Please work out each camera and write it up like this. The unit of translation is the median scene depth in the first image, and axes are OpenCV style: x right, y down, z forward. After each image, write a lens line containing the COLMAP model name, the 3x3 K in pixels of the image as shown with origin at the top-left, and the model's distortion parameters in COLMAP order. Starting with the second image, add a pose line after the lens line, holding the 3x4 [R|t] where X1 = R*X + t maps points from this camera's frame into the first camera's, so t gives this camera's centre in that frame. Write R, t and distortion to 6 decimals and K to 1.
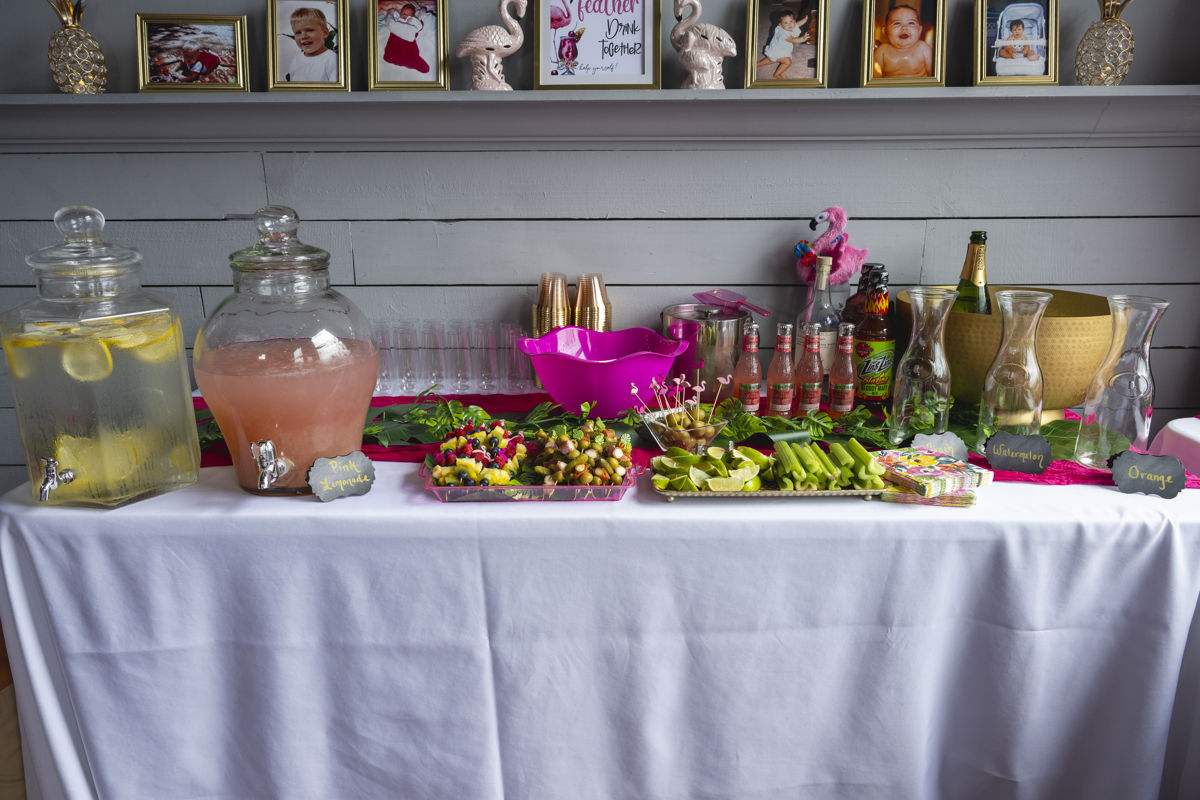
lens RADIAL K [[813.0, 0, 600.0], [0, 813.0, 400.0], [0, 0, 1]] dist [0.003532, 0.002283]
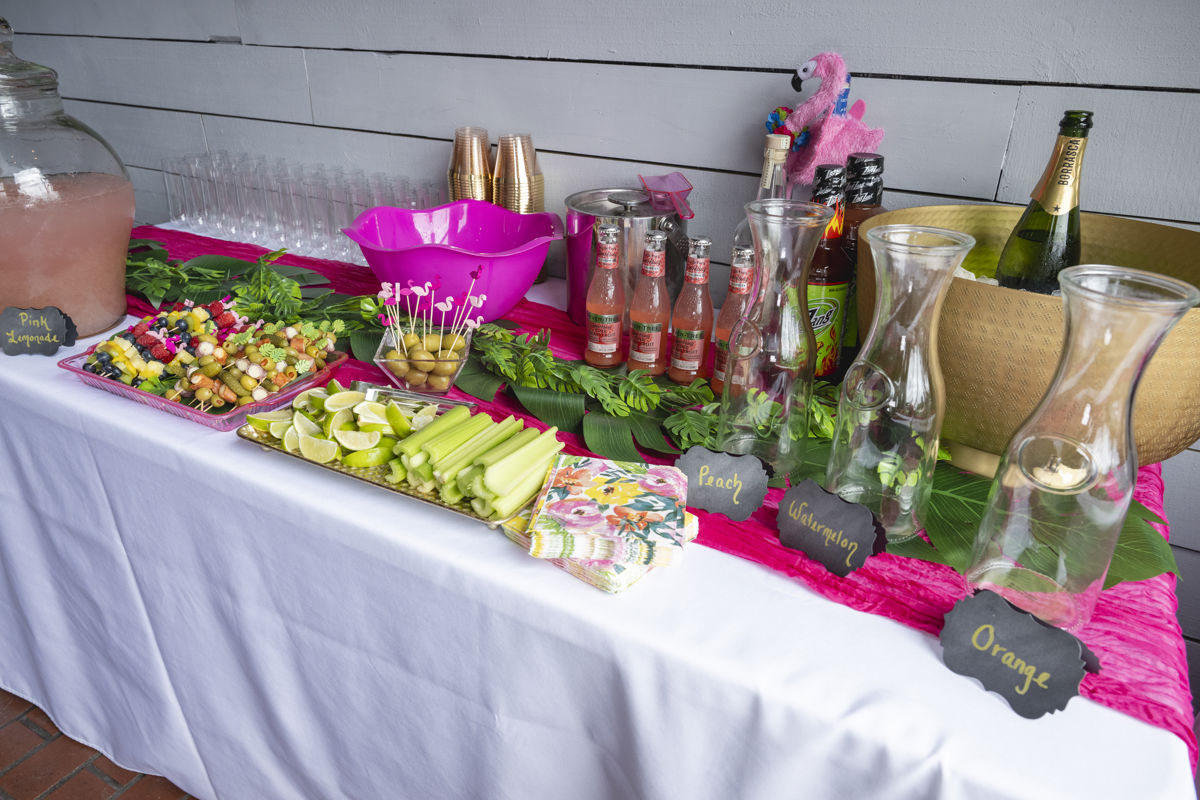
lens RADIAL K [[813.0, 0, 600.0], [0, 813.0, 400.0], [0, 0, 1]] dist [0.003532, 0.002283]
pose [[0.868181, 0.228871, -0.440319, 0.646129], [-0.154830, 0.967930, 0.197835, -0.109129], [0.471476, -0.103581, 0.875774, 0.490342]]
